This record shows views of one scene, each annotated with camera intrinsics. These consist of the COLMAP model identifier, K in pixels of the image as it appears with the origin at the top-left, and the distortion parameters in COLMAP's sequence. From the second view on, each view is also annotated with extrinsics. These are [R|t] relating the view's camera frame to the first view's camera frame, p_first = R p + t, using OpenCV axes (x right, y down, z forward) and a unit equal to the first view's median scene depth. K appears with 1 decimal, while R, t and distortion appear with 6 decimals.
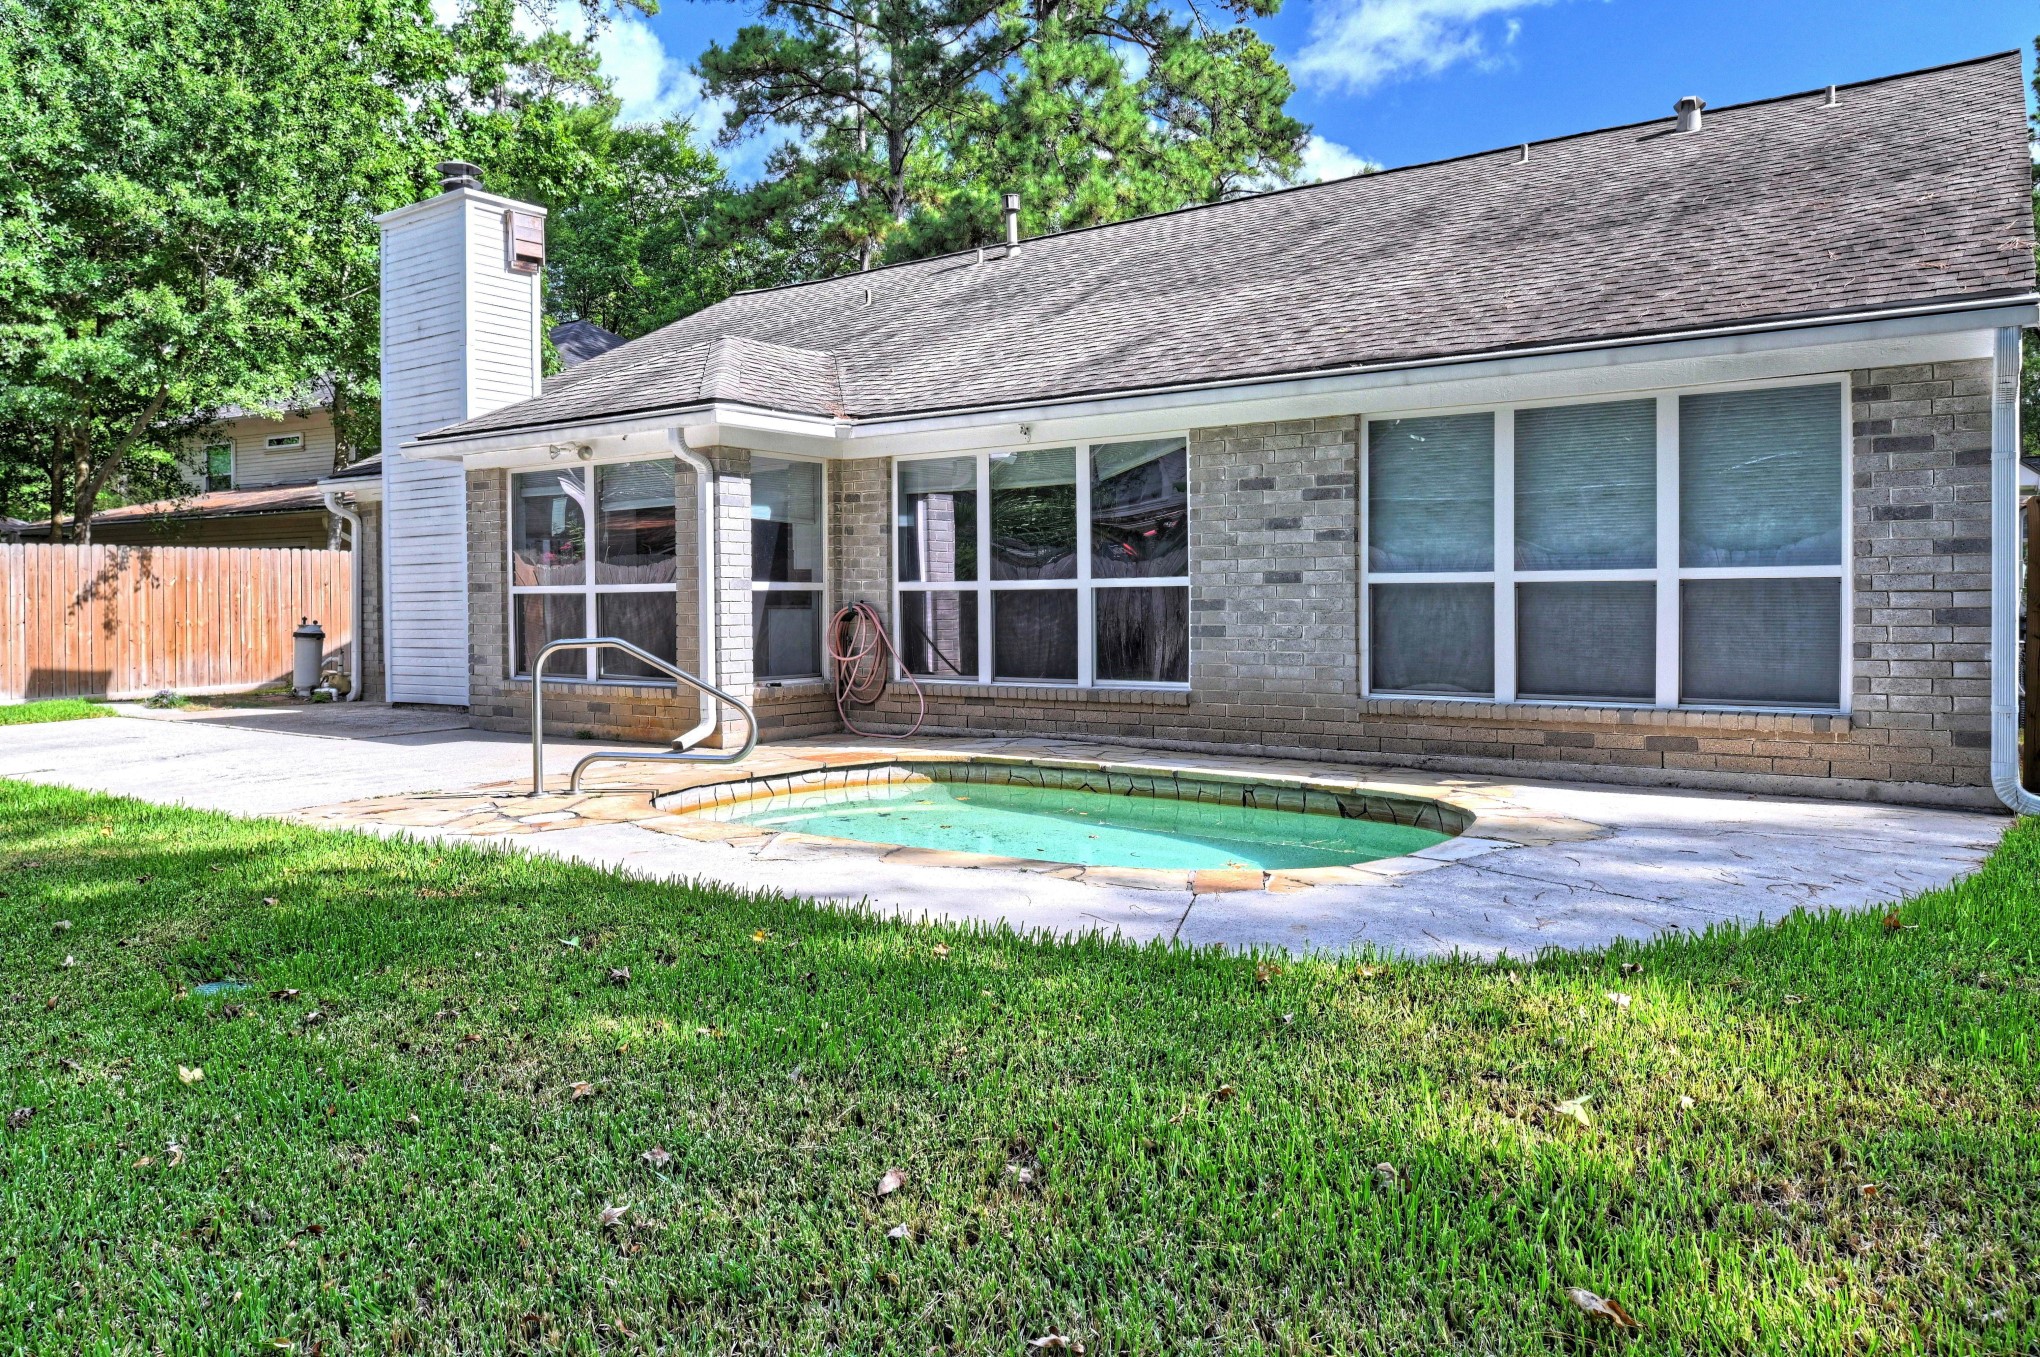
lens RADIAL K [[1384.0, 0, 1012.0], [0, 1384.0, 664.4], [0, 0, 1]] dist [-0.019619, 0.000502]
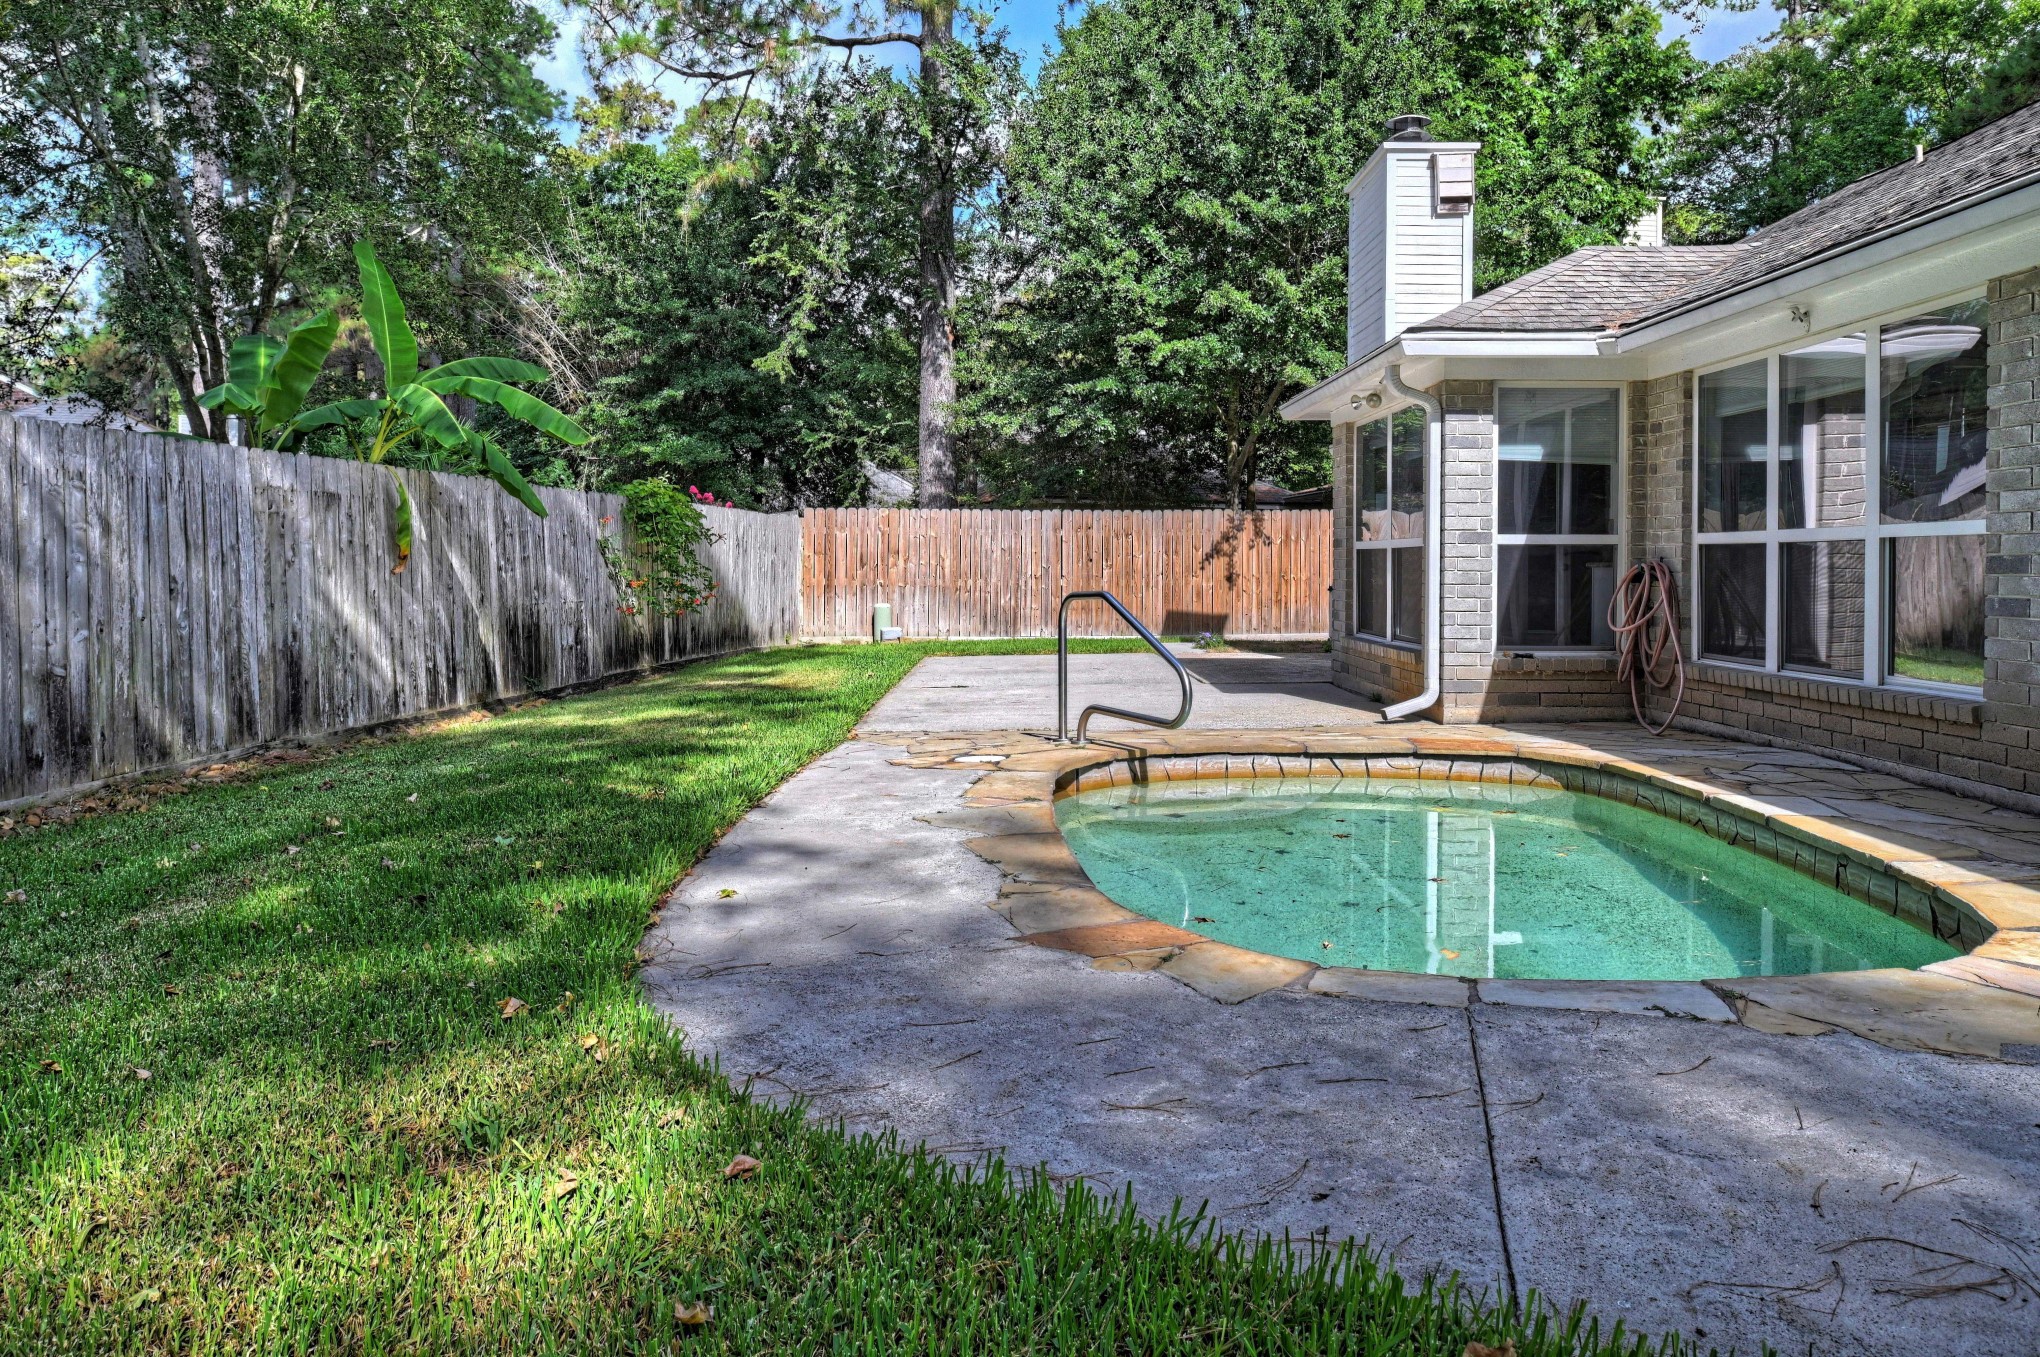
lens RADIAL K [[1384.0, 0, 1009.0], [0, 1384.0, 624.3], [0, 0, 1]] dist [-0.019619, 0.000502]
pose [[0.585276, 0.041825, -0.809754, 0.312309], [-0.042654, 0.998874, 0.020763, -0.008461], [0.809711, 0.022387, 0.586402, 0.239049]]
